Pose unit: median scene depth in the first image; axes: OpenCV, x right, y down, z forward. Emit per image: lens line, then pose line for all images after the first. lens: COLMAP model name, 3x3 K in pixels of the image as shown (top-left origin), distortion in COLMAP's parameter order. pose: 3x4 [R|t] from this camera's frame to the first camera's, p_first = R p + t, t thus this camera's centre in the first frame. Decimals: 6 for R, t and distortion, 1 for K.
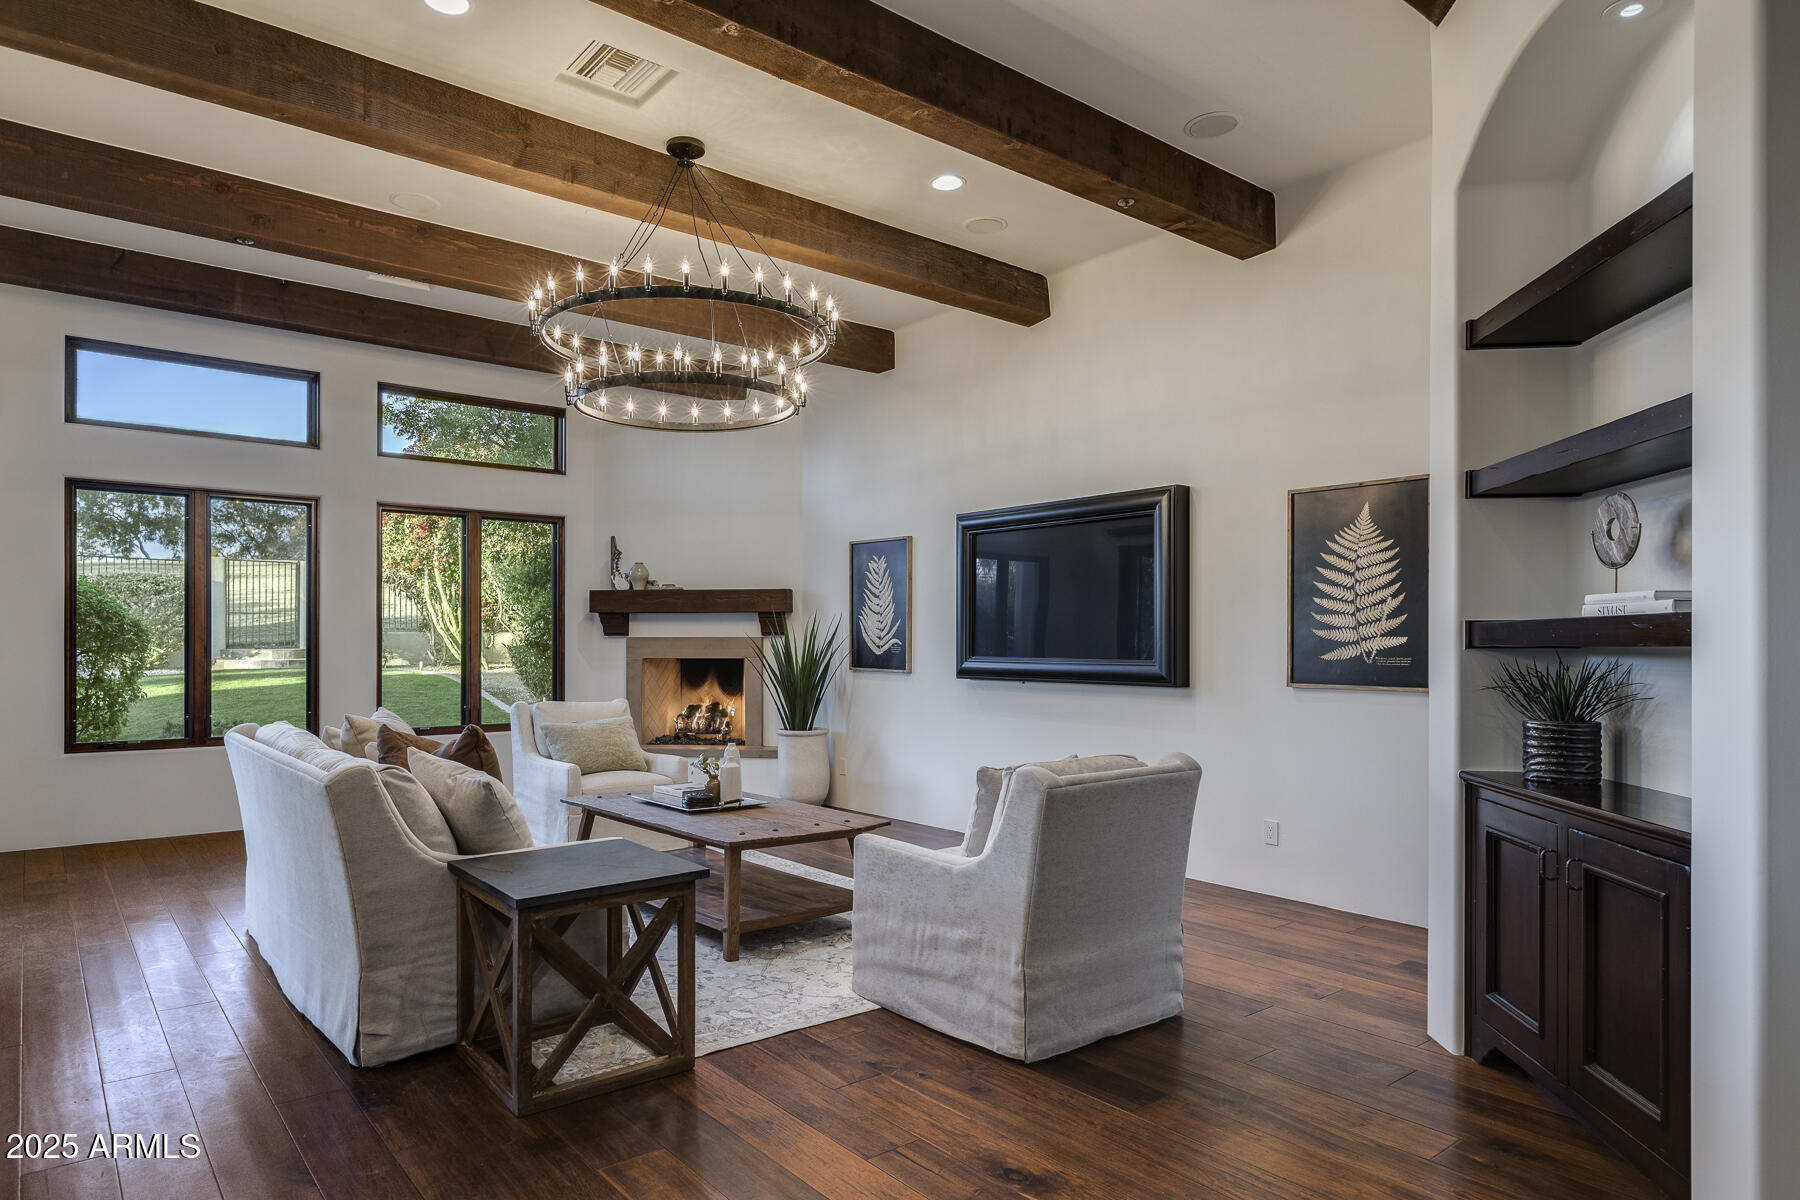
lens RADIAL K [[1077.2, 0, 793.5], [0, 1077.2, 638.0], [0, 0, 1]] dist [0.003517, 0.000235]
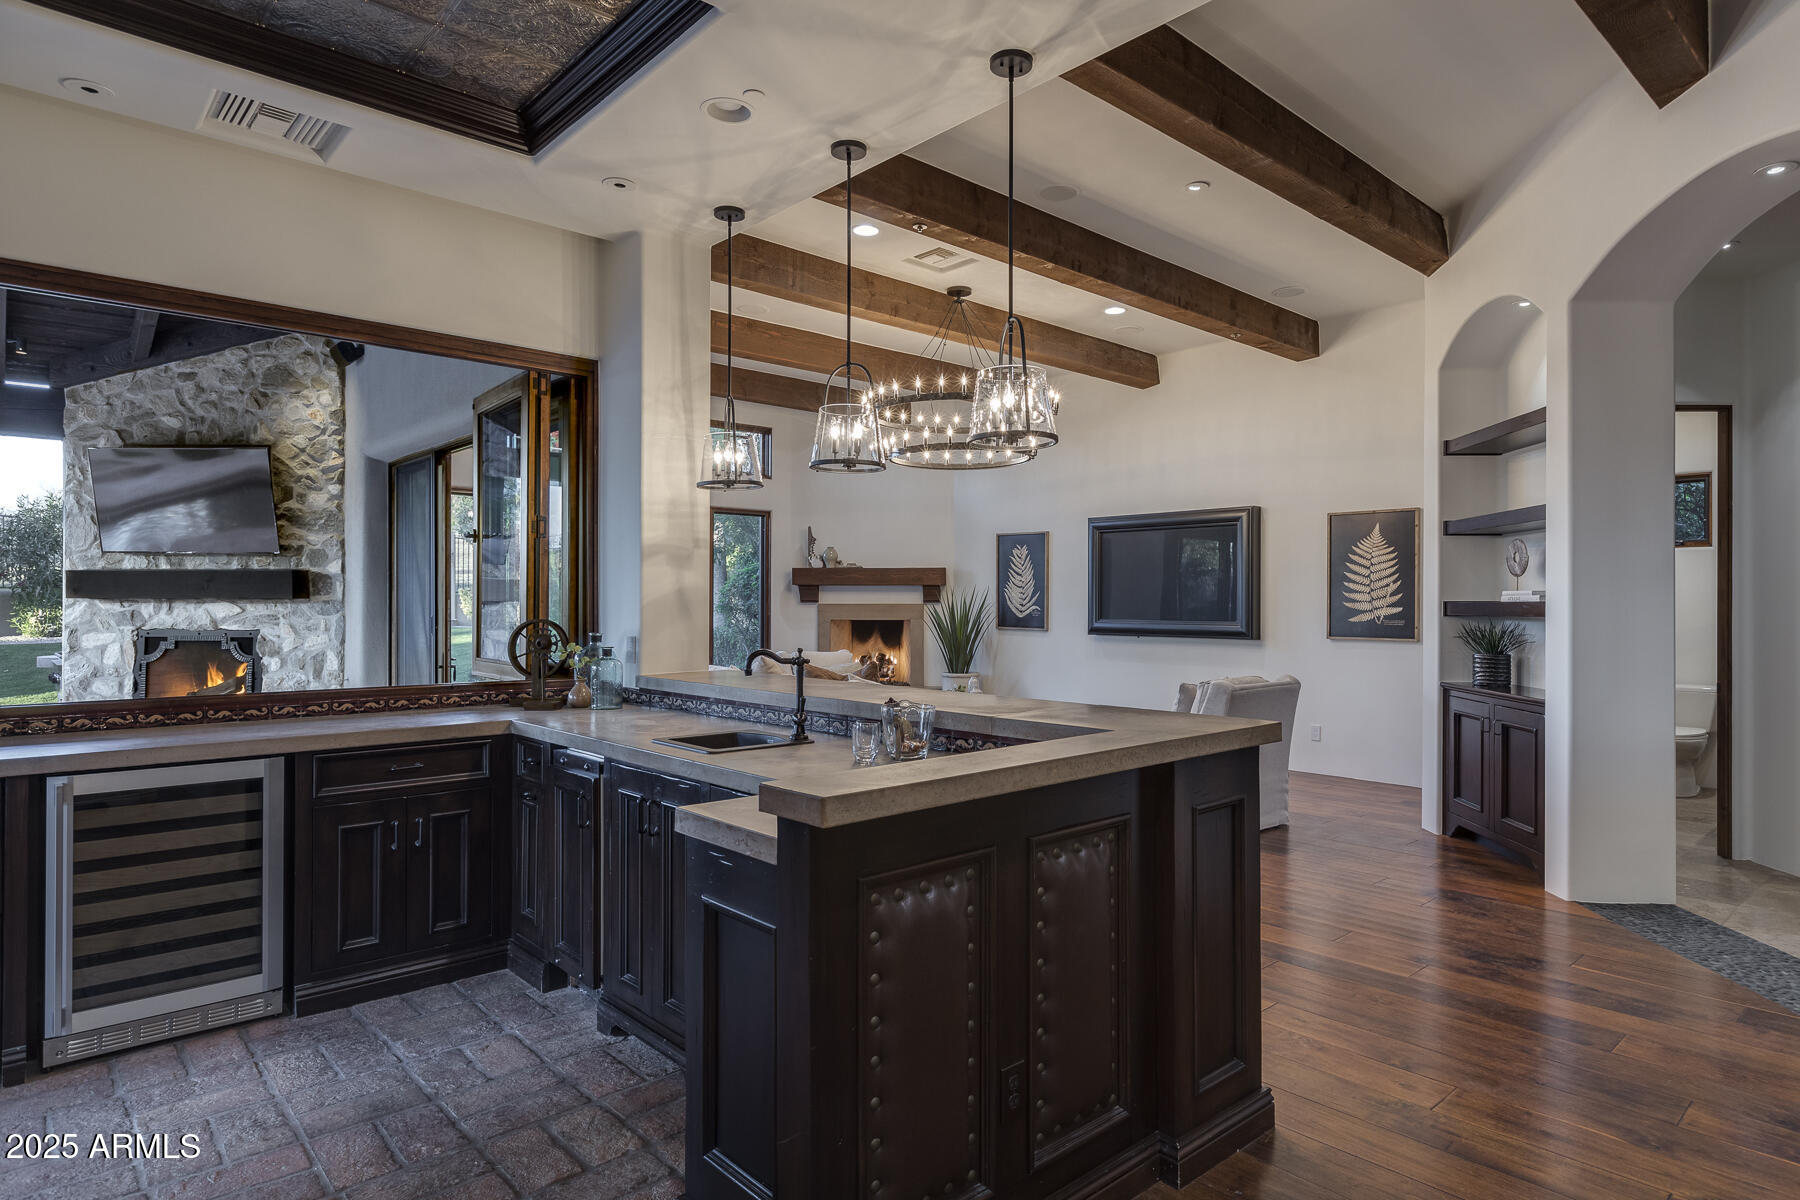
lens RADIAL K [[1007.3, 0, 900.0], [0, 1007.3, 600.0], [0, 0, 1]] dist [0.001427, 0.000549]
pose [[0.996339, 0.001955, 0.085471, -0.295969], [-0.001997, 0.999998, 0.000411, -0.010885], [-0.085470, -0.000581, 0.996341, -0.420268]]
